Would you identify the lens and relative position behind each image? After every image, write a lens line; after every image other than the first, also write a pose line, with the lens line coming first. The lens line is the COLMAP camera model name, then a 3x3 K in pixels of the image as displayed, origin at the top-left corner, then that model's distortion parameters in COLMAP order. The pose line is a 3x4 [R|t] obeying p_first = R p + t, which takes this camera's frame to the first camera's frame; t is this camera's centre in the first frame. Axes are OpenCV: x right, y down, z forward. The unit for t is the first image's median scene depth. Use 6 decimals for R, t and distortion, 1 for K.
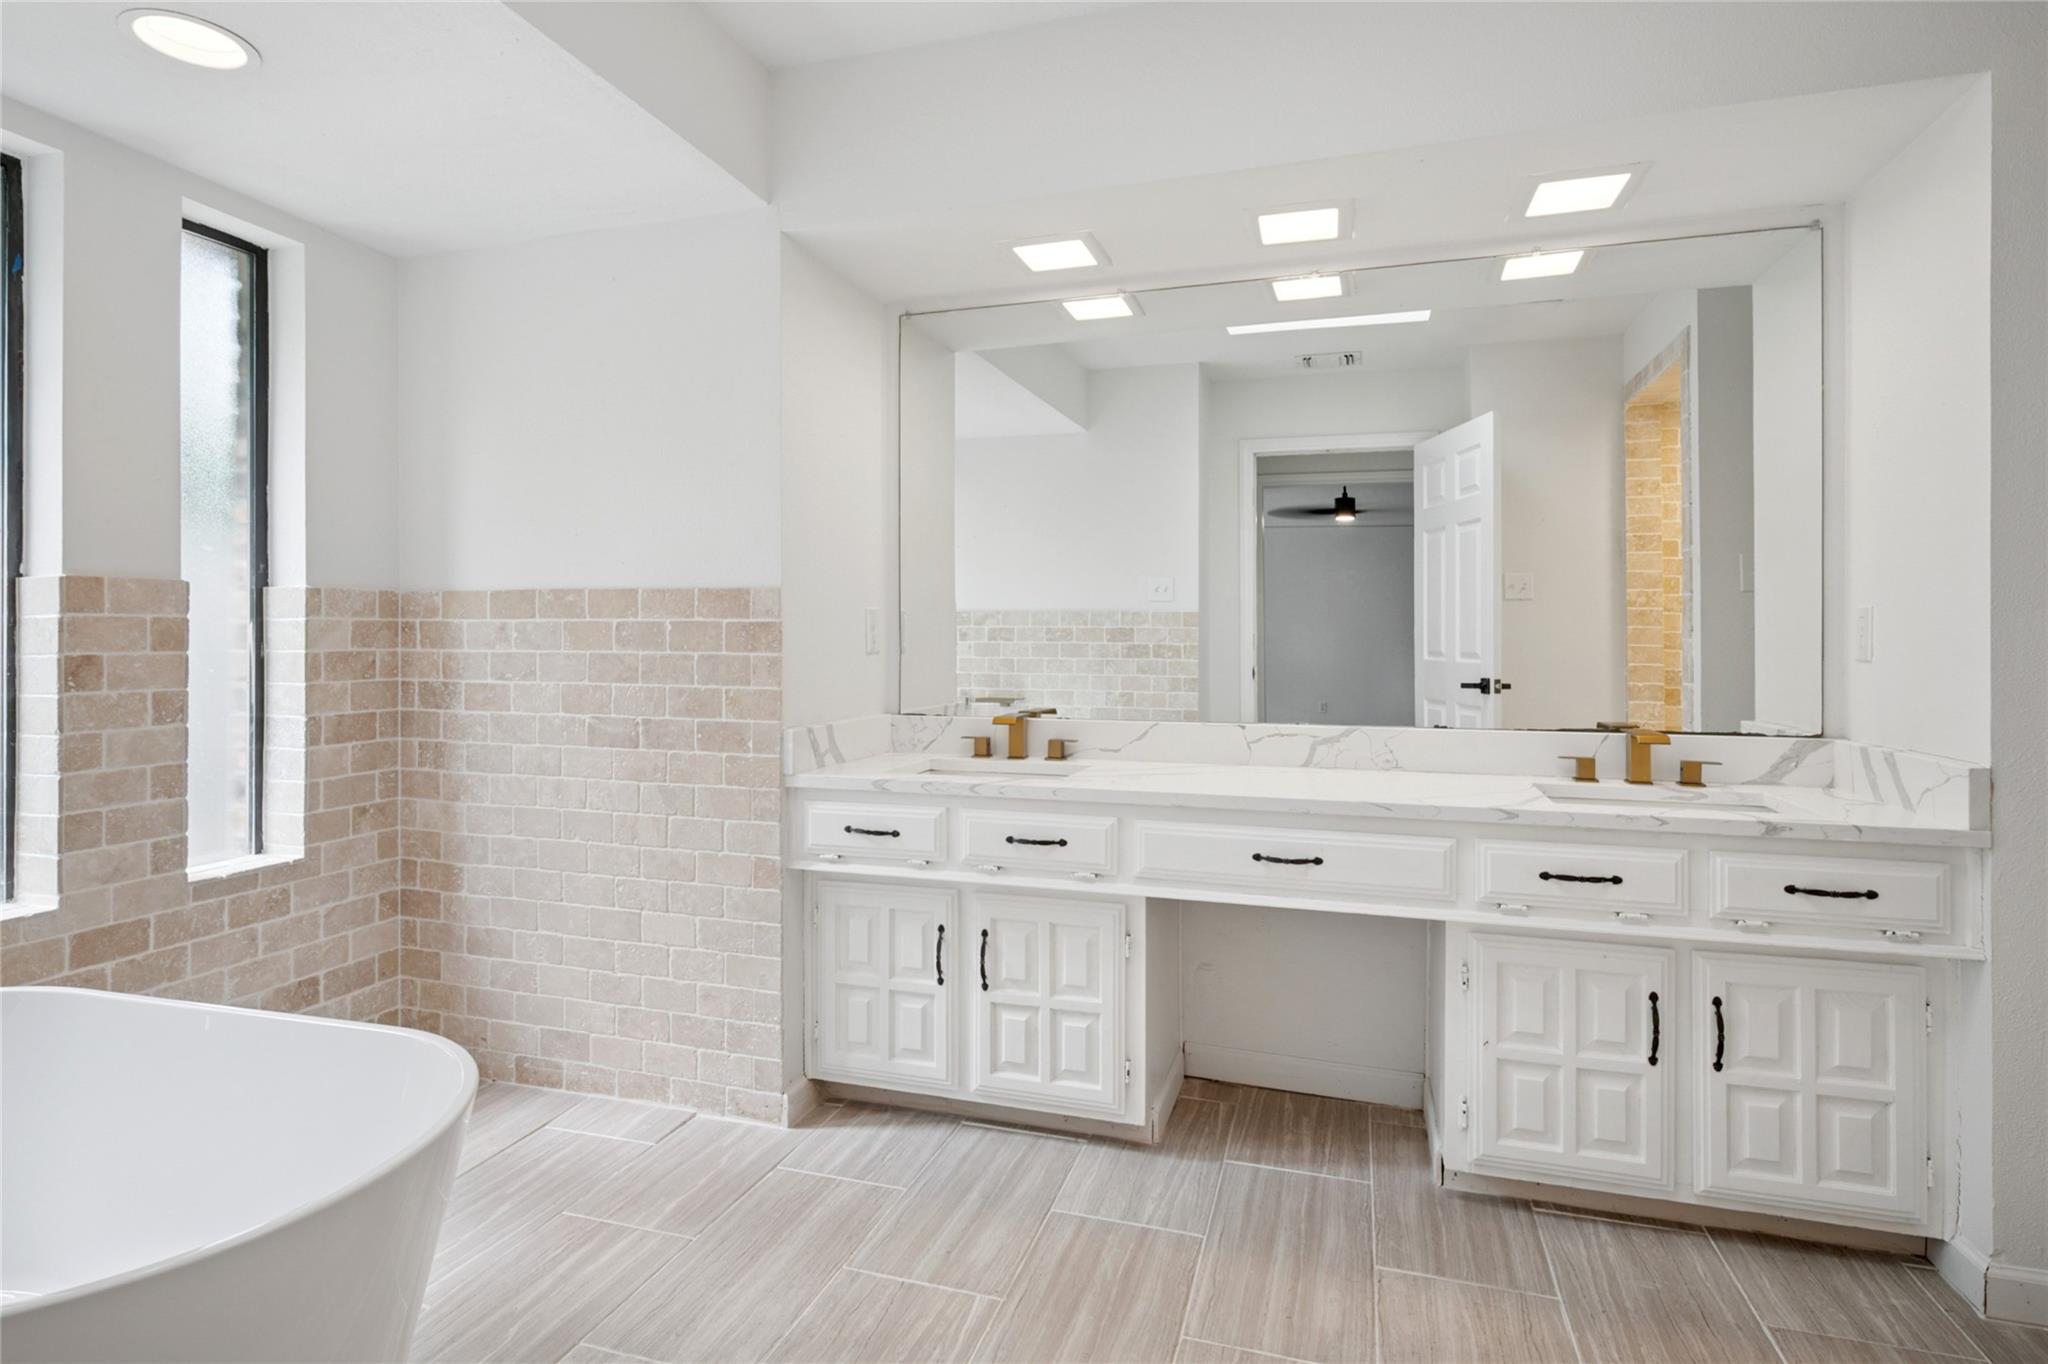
lens RADIAL K [[1084.0, 0, 1029.3], [0, 1084.0, 666.9], [0, 0, 1]] dist [-0.001276, 0.002201]
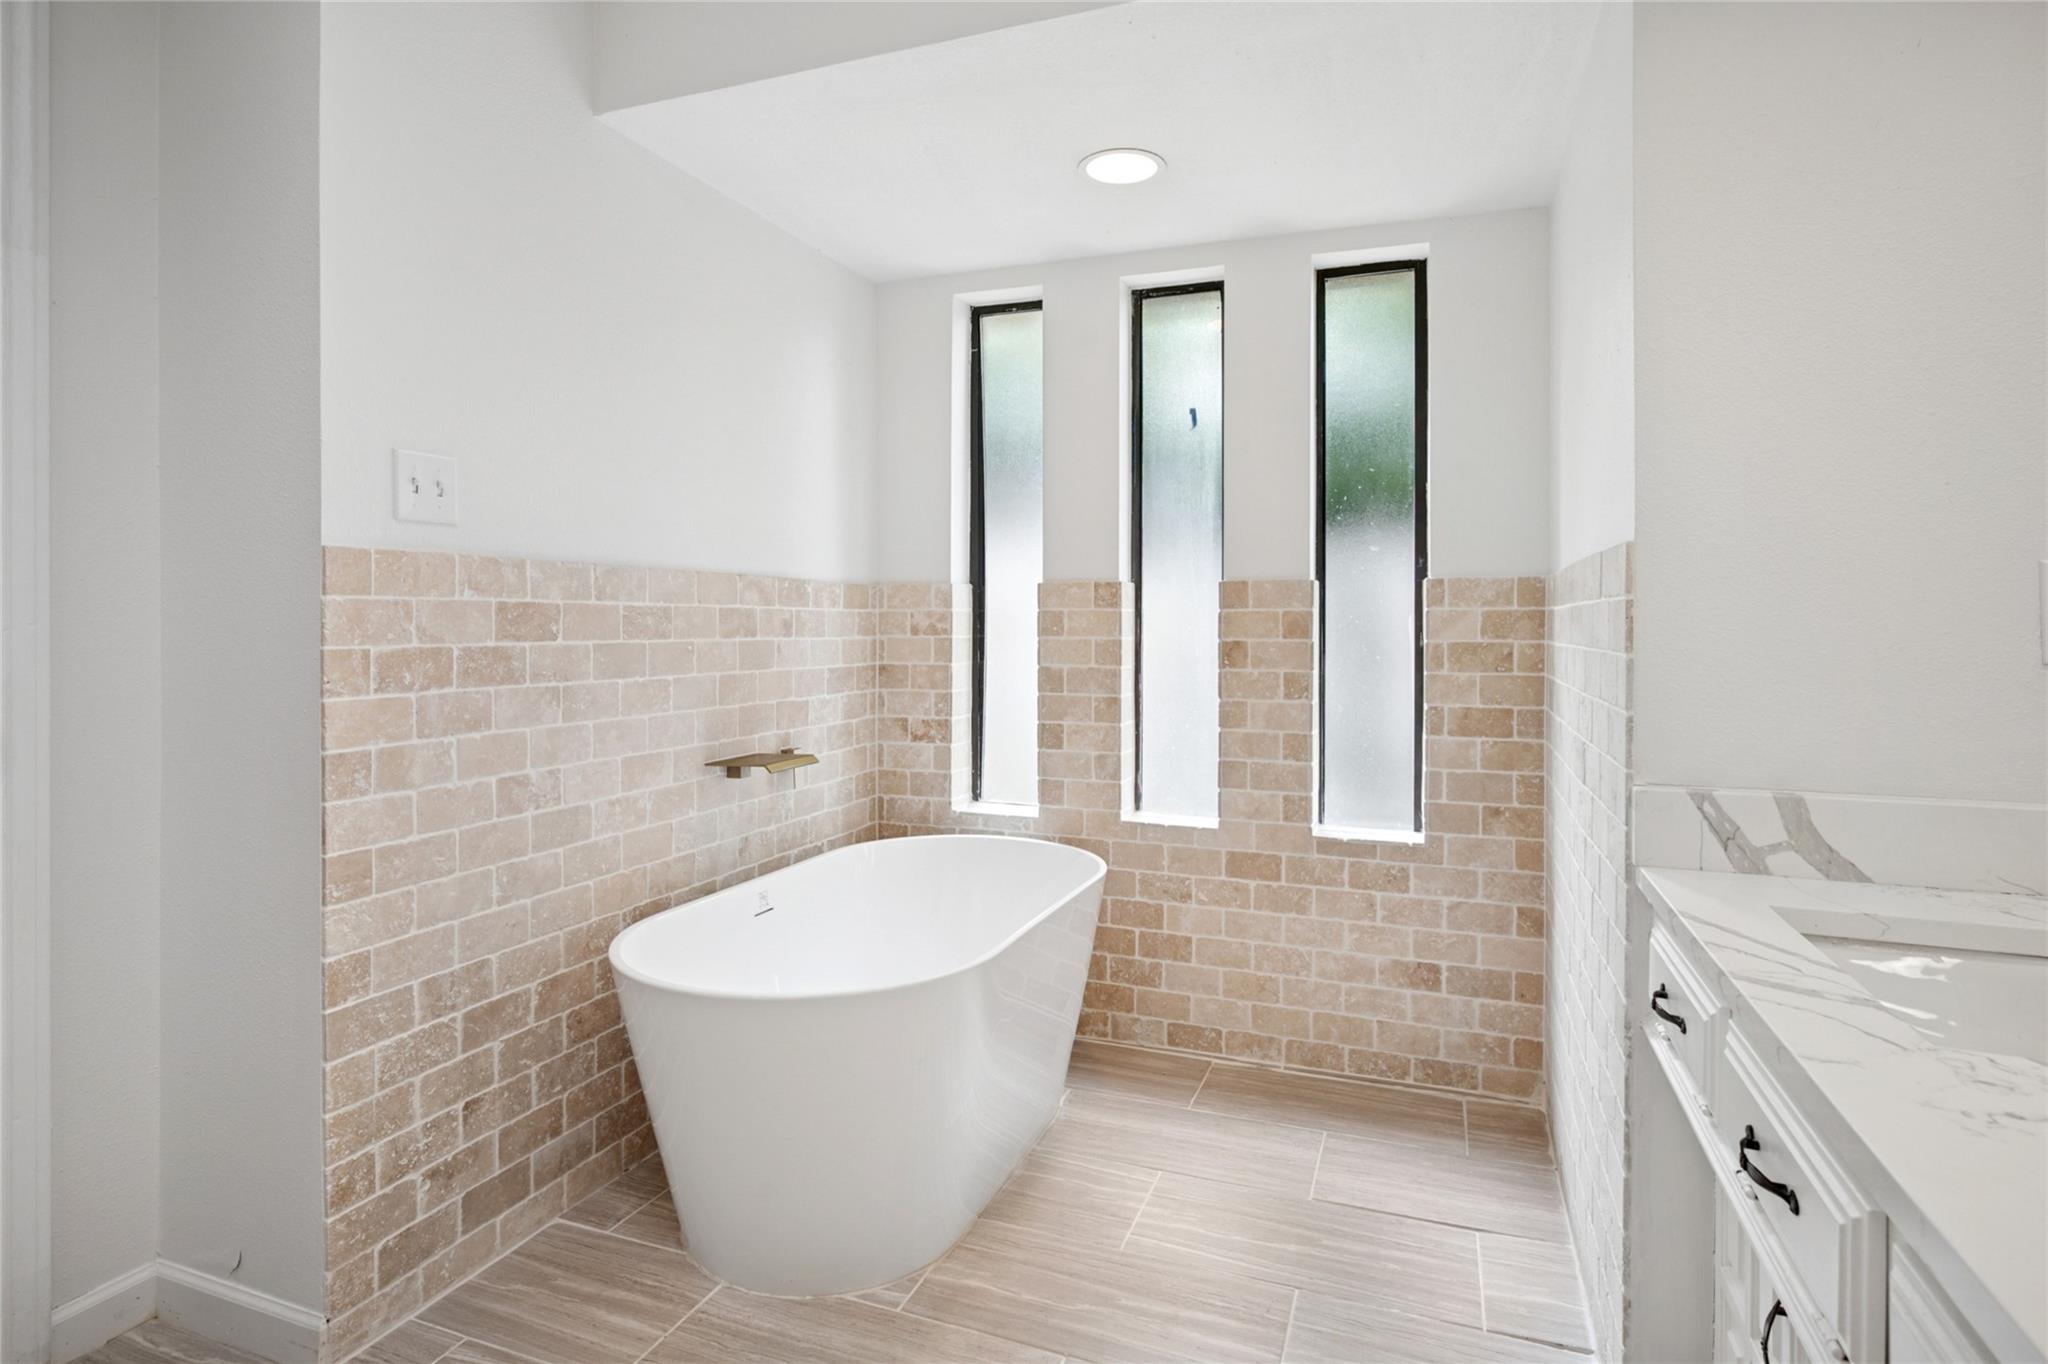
lens RADIAL K [[1084.0, 0, 1057.6], [0, 1084.0, 645.9], [0, 0, 1]] dist [-0.001276, 0.002201]
pose [[-0.077816, 0.014947, -0.996856, 0.368982], [-0.030960, 0.999369, 0.017401, -0.016855], [0.996487, 0.032217, -0.077304, 0.719667]]
